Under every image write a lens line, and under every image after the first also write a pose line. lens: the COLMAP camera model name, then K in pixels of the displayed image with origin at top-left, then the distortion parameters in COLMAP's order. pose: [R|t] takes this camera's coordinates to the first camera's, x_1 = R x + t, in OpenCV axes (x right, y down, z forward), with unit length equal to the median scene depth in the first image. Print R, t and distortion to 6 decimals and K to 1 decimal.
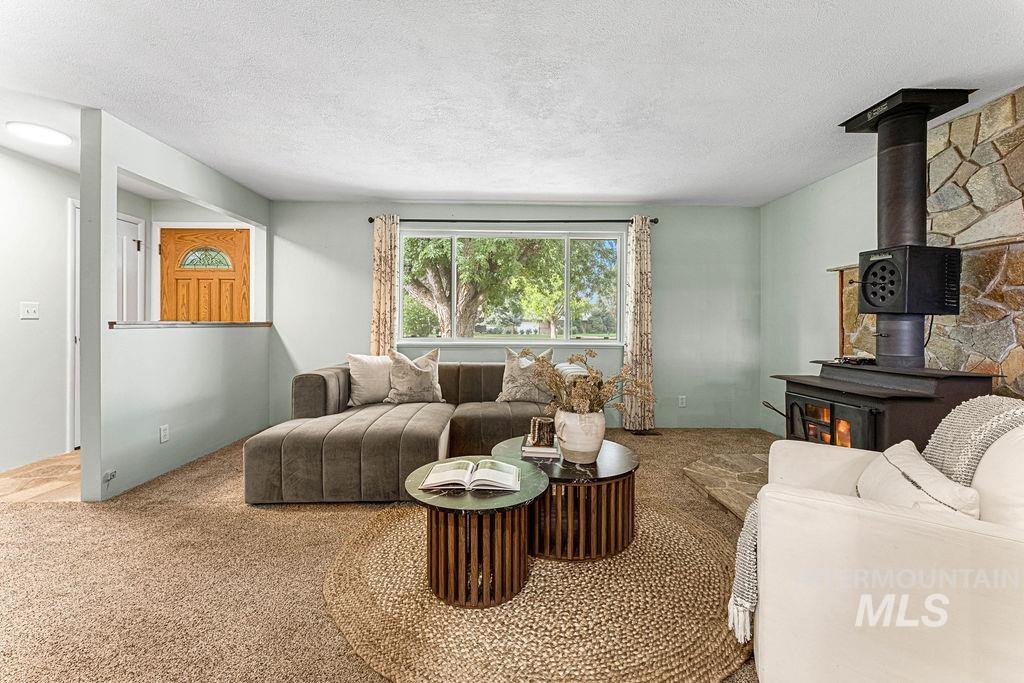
lens RADIAL K [[417.9, 0, 509.6], [0, 417.9, 330.1], [0, 0, 1]] dist [0.000937, -0.000164]
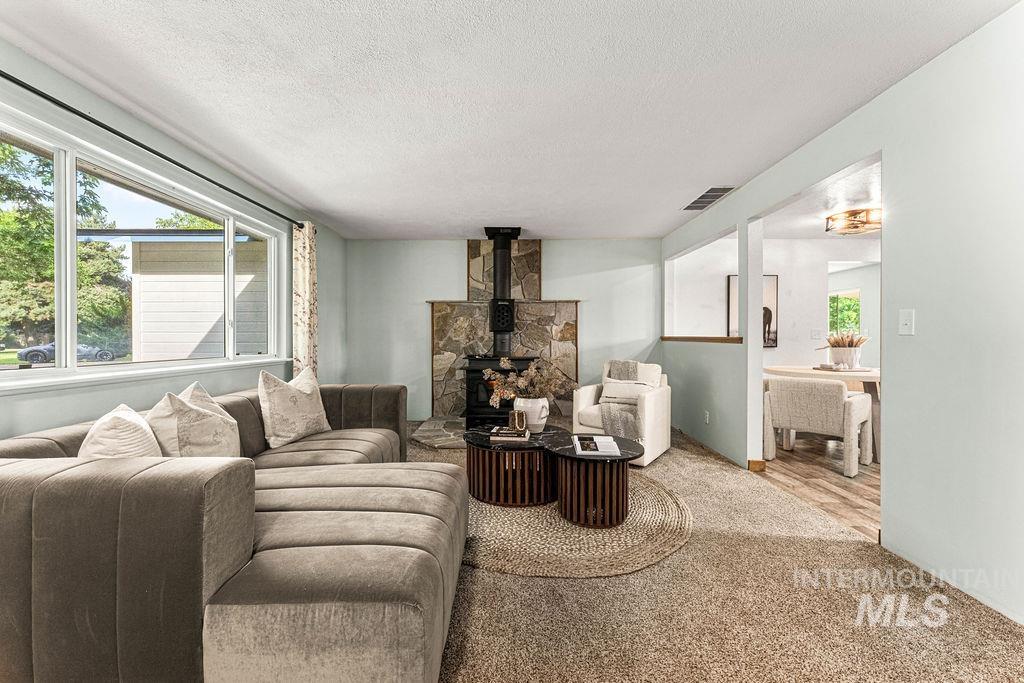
lens RADIAL K [[415.8, 0, 514.9], [0, 415.8, 339.6], [0, 0, 1]] dist [0.002730, 0.000136]
pose [[0.022307, -0.011699, 0.999683, -0.681121], [0.013523, 0.999844, 0.011399, -0.012342], [-0.999660, 0.013264, 0.022461, 0.553812]]
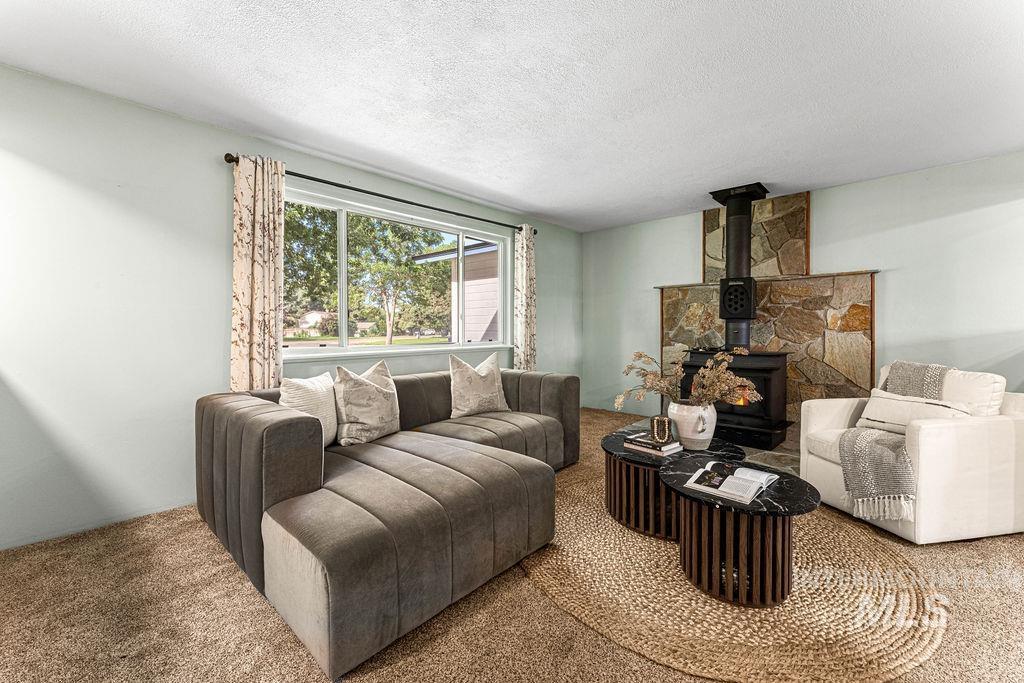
lens RADIAL K [[417.9, 0, 510.9], [0, 417.9, 335.7], [0, 0, 1]] dist [0.001594, -0.000401]
pose [[0.700185, -0.022986, 0.713592, -0.525303], [0.017289, 0.999734, 0.015239, -0.007851], [-0.713752, 0.001667, 0.700396, 0.304813]]
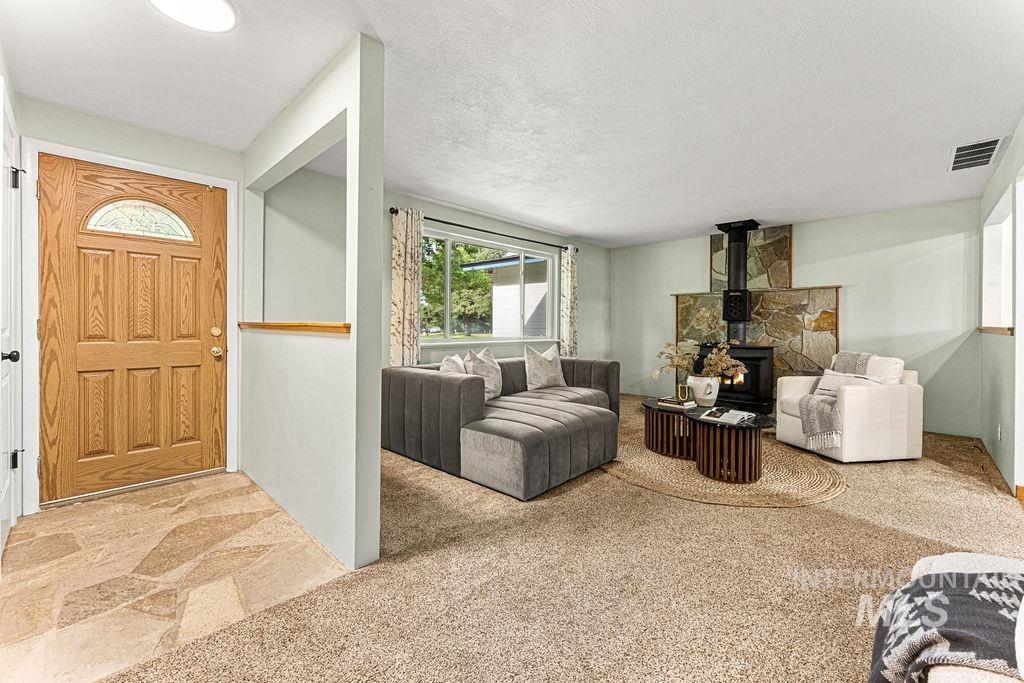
lens RADIAL K [[423.4, 0, 509.0], [0, 423.4, 328.8], [0, 0, 1]] dist [-0.001777, -0.000315]
pose [[0.707756, -0.006884, 0.706424, -0.873252], [0.007413, 0.999970, 0.002317, -0.006844], [-0.706418, 0.003597, 0.707785, 0.183154]]
